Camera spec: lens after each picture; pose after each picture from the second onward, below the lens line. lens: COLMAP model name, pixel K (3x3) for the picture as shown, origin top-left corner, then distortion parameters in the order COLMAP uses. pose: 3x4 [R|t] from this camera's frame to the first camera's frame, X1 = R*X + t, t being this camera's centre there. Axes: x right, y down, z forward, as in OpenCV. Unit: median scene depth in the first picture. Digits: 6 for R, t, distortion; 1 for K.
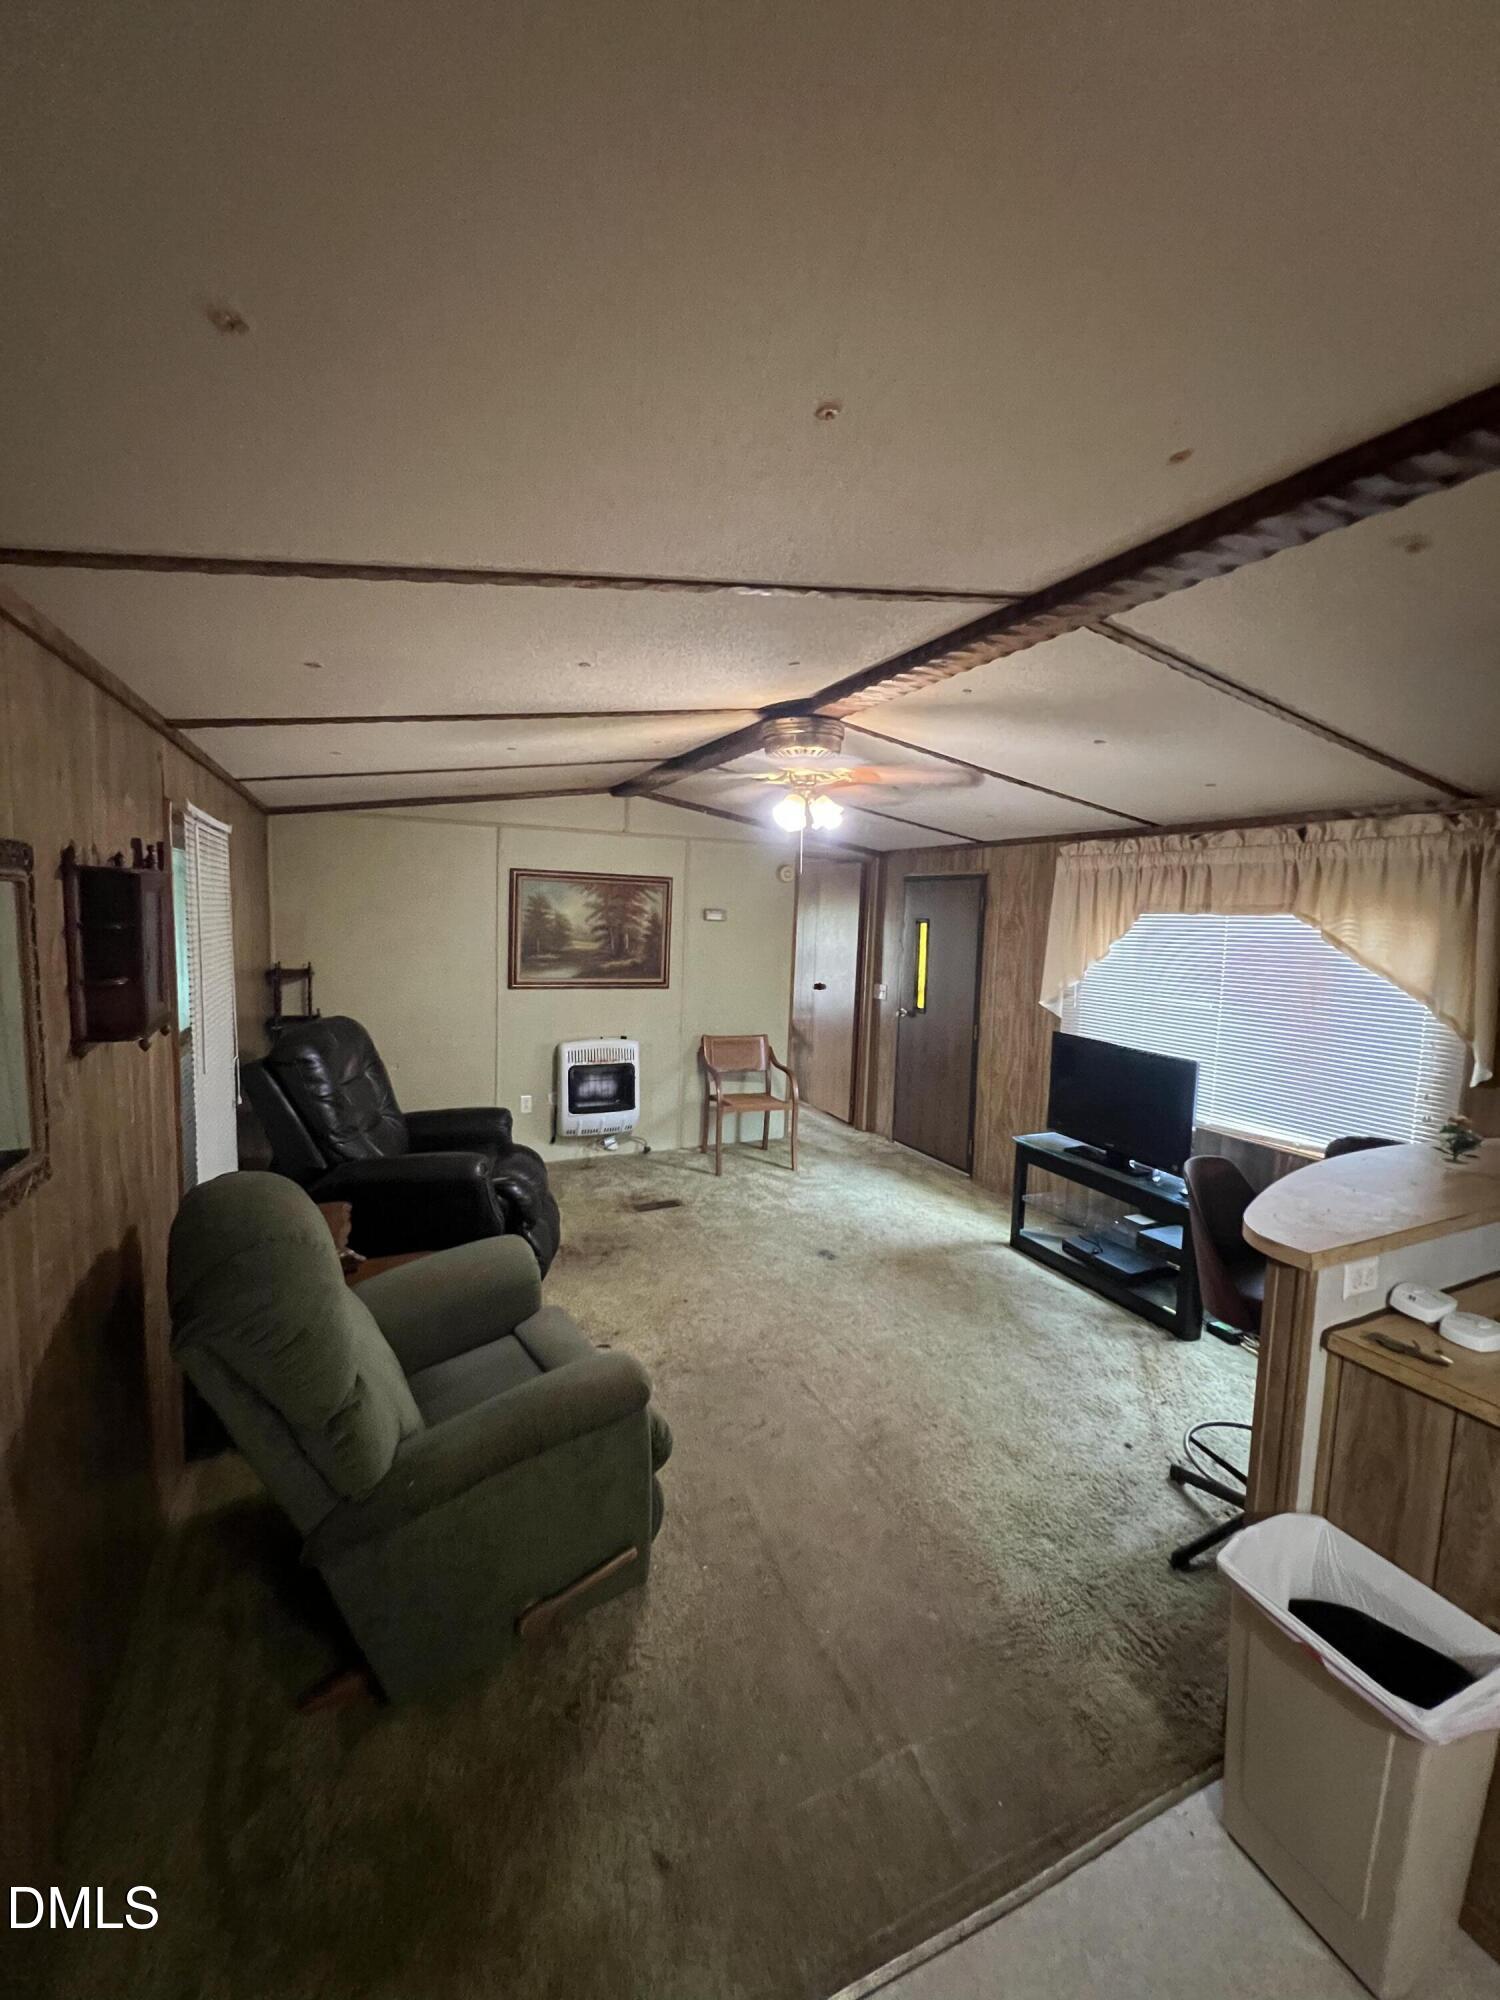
lens RADIAL K [[806.1, 0, 743.8], [0, 806.1, 1001.3], [0, 0, 1]] dist [-0.008408, 0.000234]
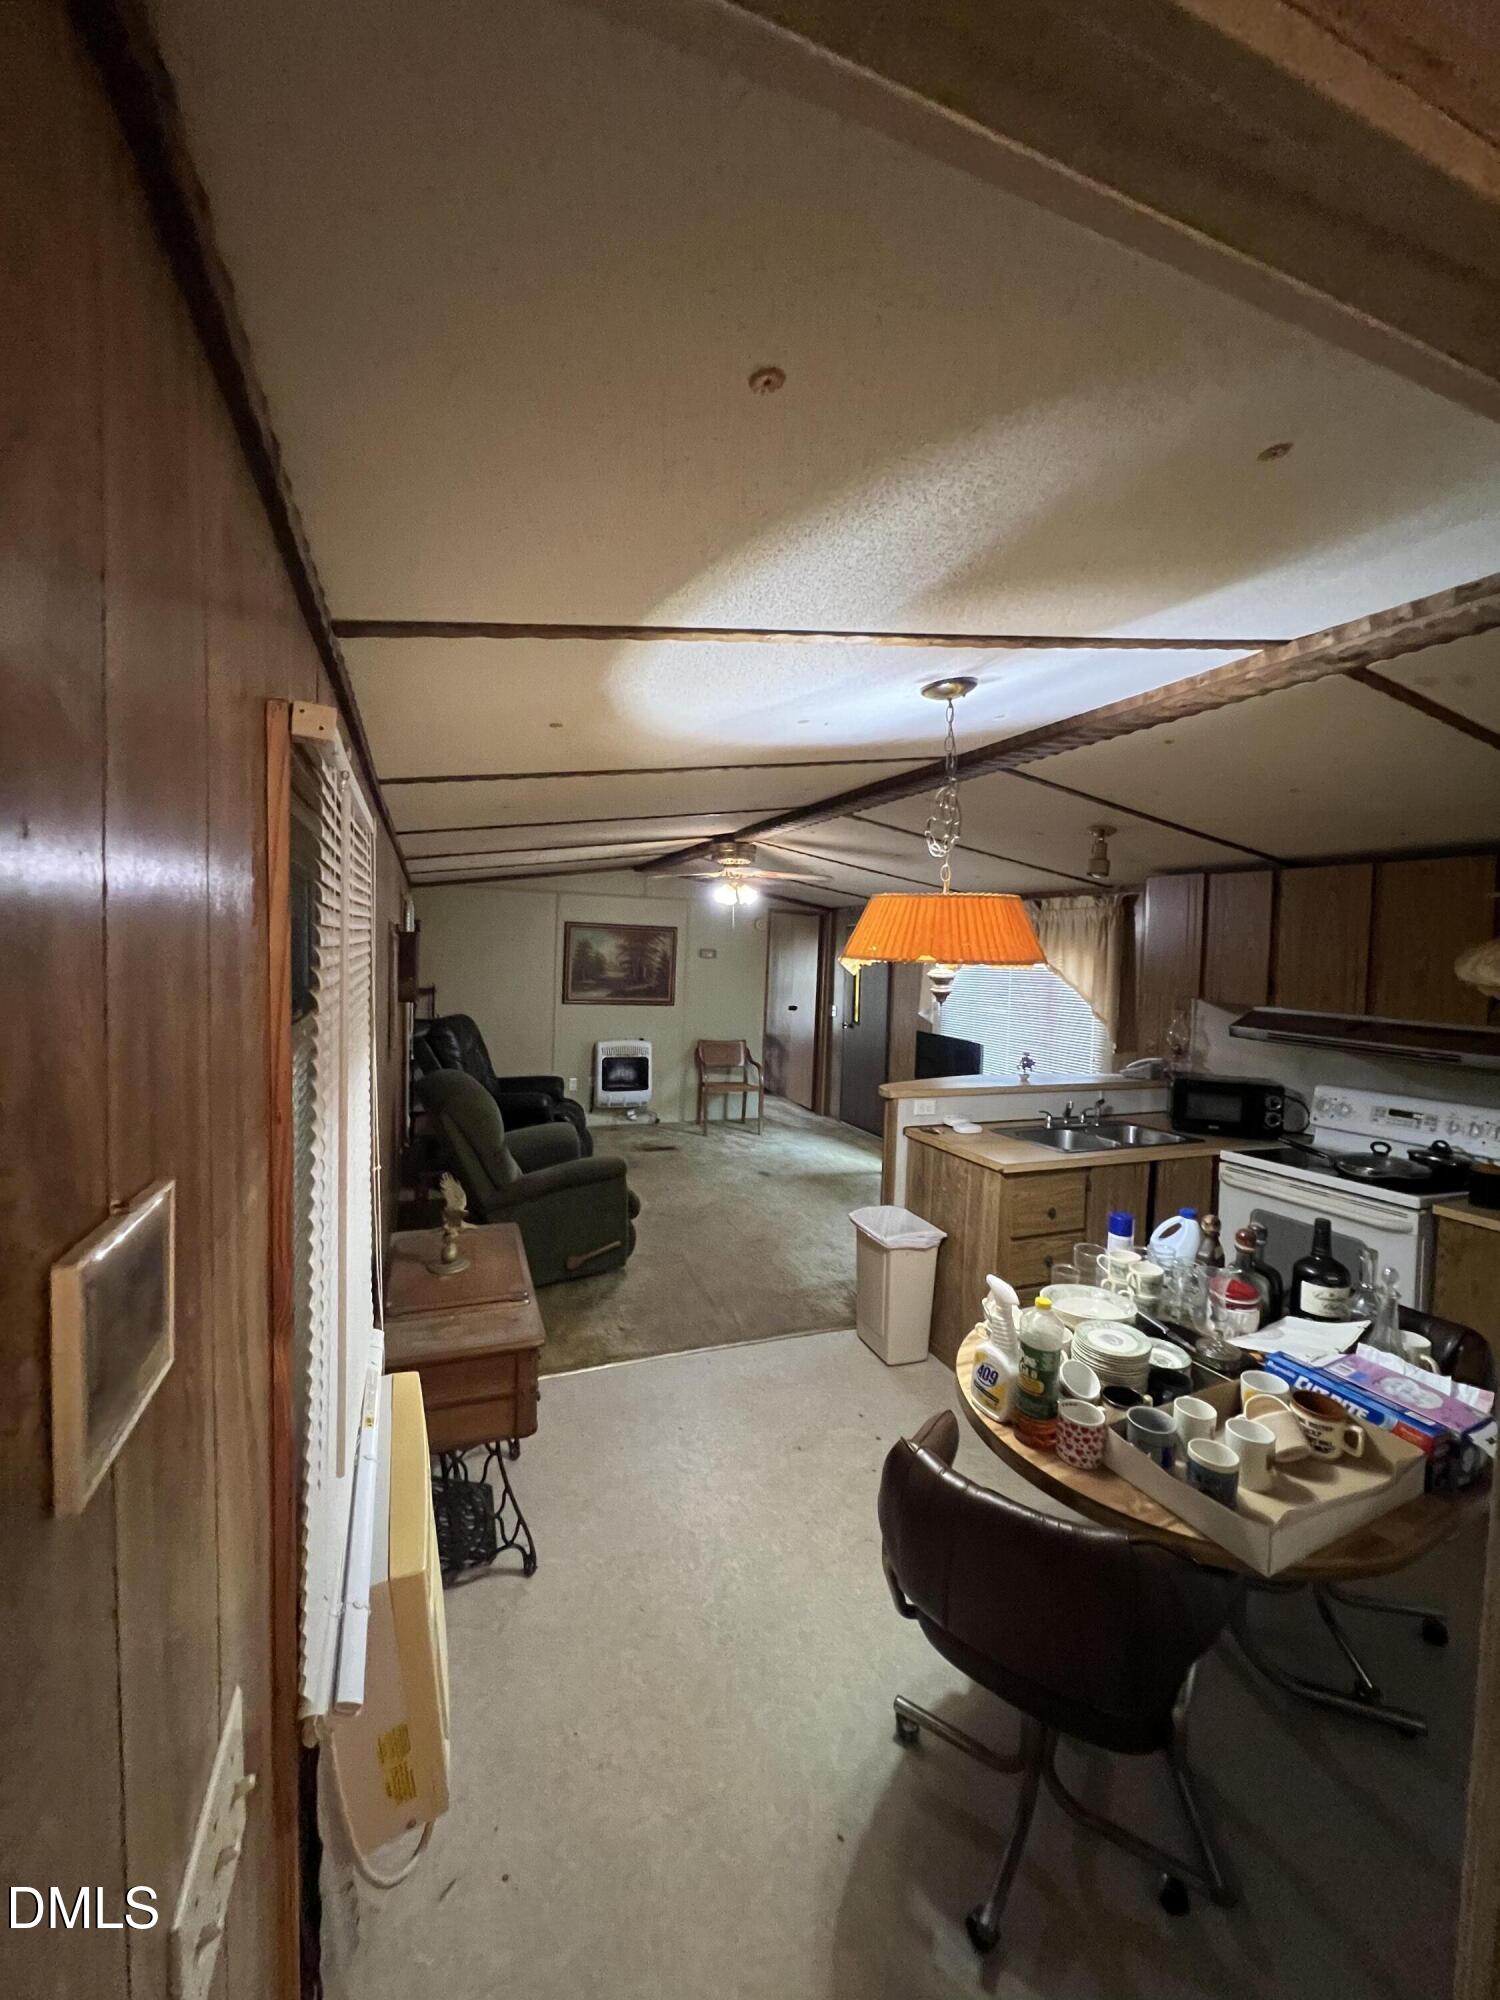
lens RADIAL K [[806.1, 0, 746.8], [0, 806.1, 993.3], [0, 0, 1]] dist [-0.008408, 0.000234]
pose [[0.998607, 0.005657, -0.052469, 0.113922], [-0.008809, 0.998157, -0.060040, 0.049011], [0.052032, 0.060419, 0.996816, -0.425398]]
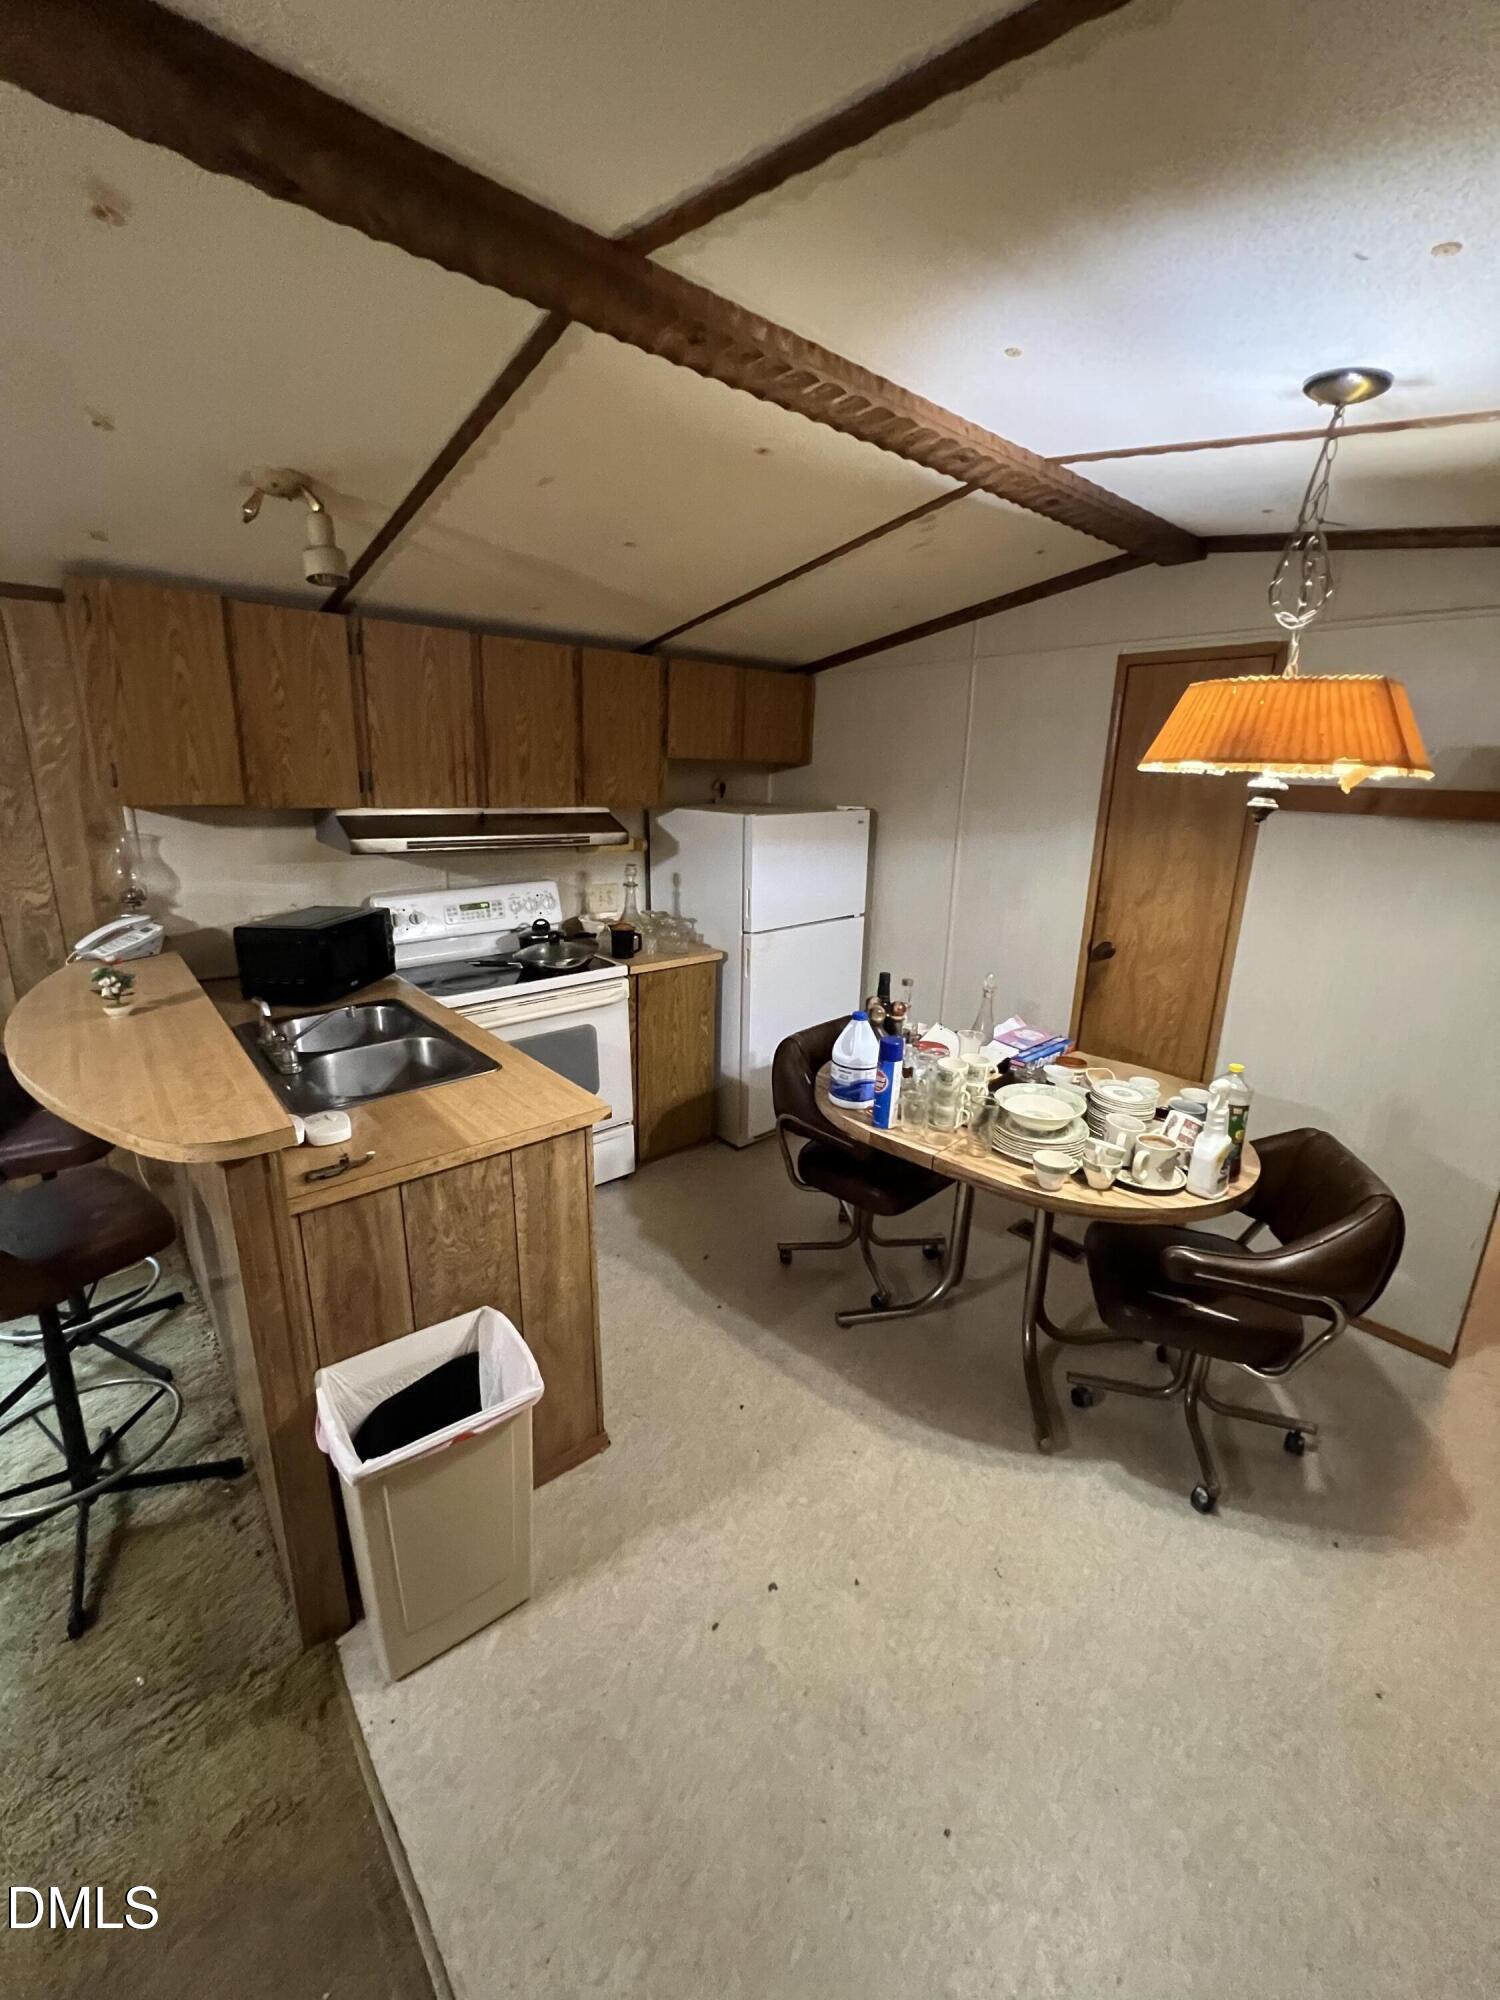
lens RADIAL K [[806.1, 0, 739.5], [0, 806.1, 982.9], [0, 0, 1]] dist [-0.008408, 0.000234]
pose [[-0.252406, -0.274412, 0.927895, -0.098389], [0.082908, 0.949284, 0.303291, -0.031682], [-0.964063, 0.153483, -0.216854, 0.332675]]
